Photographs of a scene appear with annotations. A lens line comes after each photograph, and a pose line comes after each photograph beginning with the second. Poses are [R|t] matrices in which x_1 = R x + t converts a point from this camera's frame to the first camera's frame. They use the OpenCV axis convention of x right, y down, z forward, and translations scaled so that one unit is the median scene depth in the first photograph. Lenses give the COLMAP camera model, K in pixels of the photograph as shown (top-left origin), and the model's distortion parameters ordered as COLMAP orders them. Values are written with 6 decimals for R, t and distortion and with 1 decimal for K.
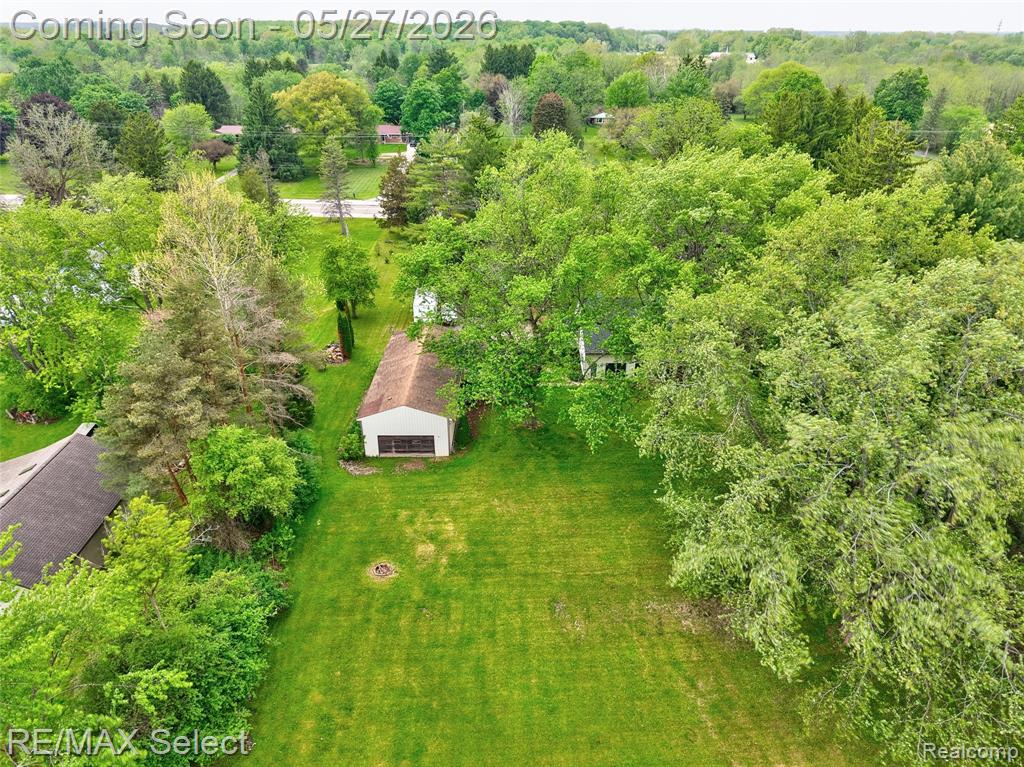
lens RADIAL K [[685.9, 0, 509.0], [0, 685.9, 387.2], [0, 0, 1]] dist [-0.008483, 0.002312]
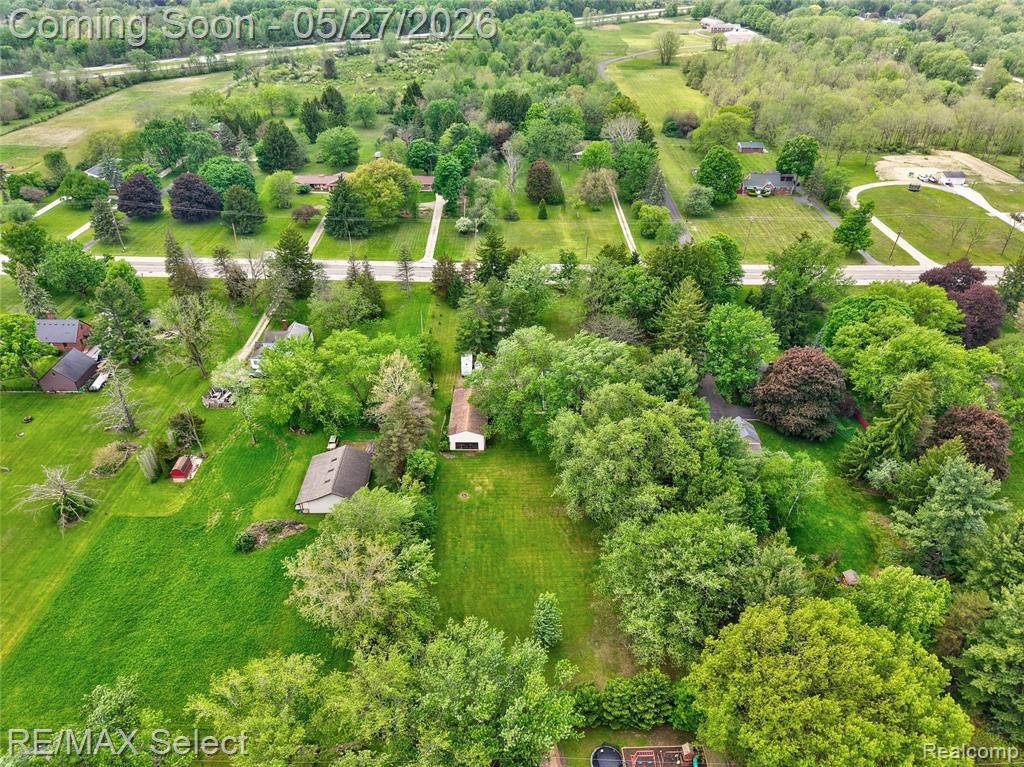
lens RADIAL K [[685.9, 0, 511.6], [0, 685.9, 379.1], [0, 0, 1]] dist [-0.008483, 0.002312]
pose [[0.999958, 0.006861, 0.006126, -0.006818], [-0.007371, 0.996125, 0.087634, -0.404074], [-0.005501, -0.087676, 0.996134, -1.554434]]
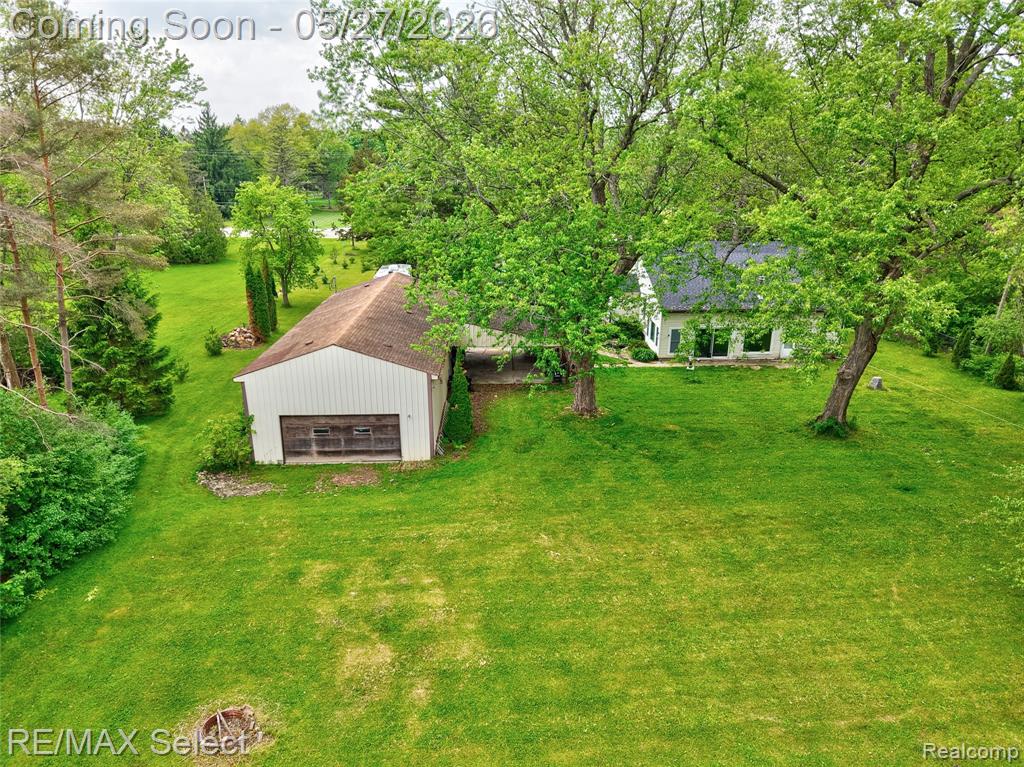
lens RADIAL K [[685.9, 0, 507.3], [0, 685.9, 384.6], [0, 0, 1]] dist [-0.008483, 0.002312]
pose [[0.999403, -0.009479, 0.033231, -0.054018], [0.014903, 0.985845, -0.166995, 0.141581], [-0.031178, 0.167391, 0.985398, 0.566588]]
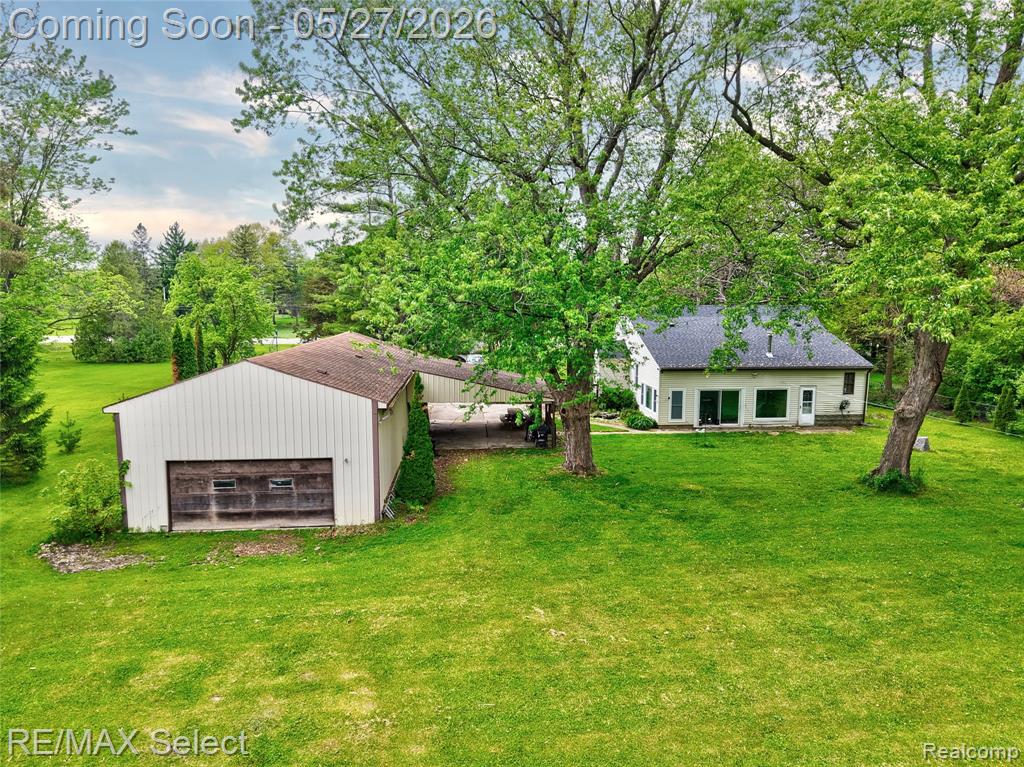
lens RADIAL K [[685.9, 0, 509.3], [0, 685.9, 382.5], [0, 0, 1]] dist [-0.008483, 0.002312]
pose [[0.996813, -0.007757, 0.079398, -0.051113], [0.035699, 0.933422, -0.357001, 0.175759], [-0.071342, 0.358698, 0.930724, 0.706931]]
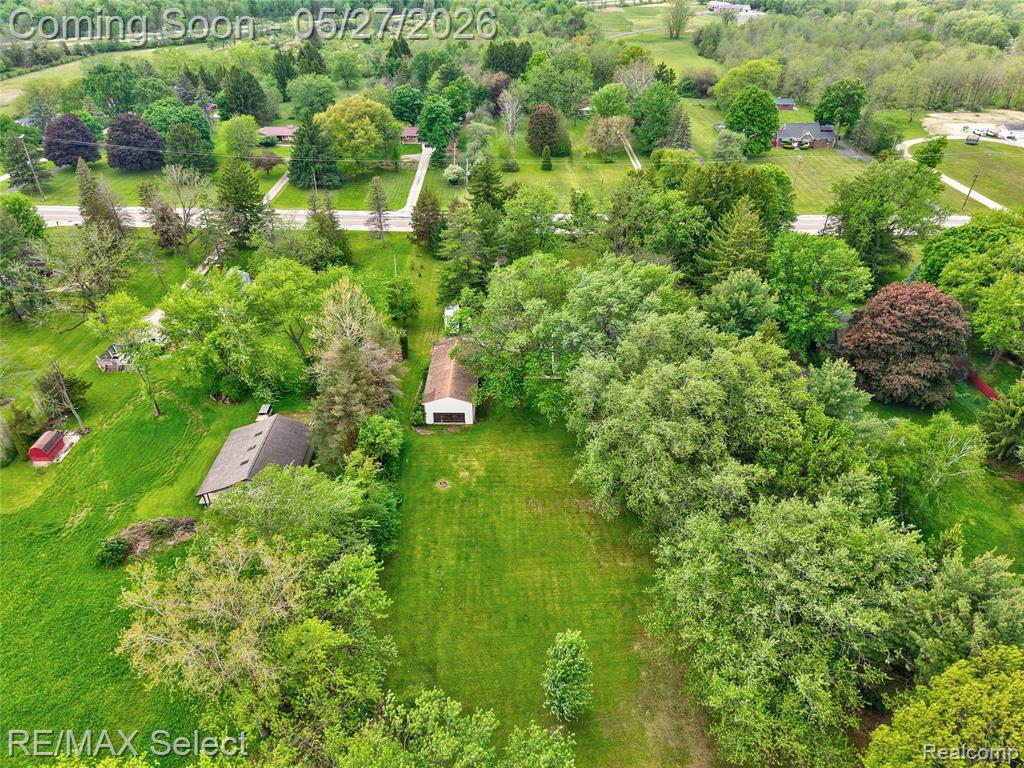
lens RADIAL K [[685.9, 0, 513.1], [0, 685.9, 386.0], [0, 0, 1]] dist [-0.008483, 0.002312]
pose [[0.999948, 0.004238, 0.009305, -0.000451], [-0.005032, 0.996195, 0.087002, -0.168503], [-0.008901, -0.087044, 0.996165, -0.842753]]
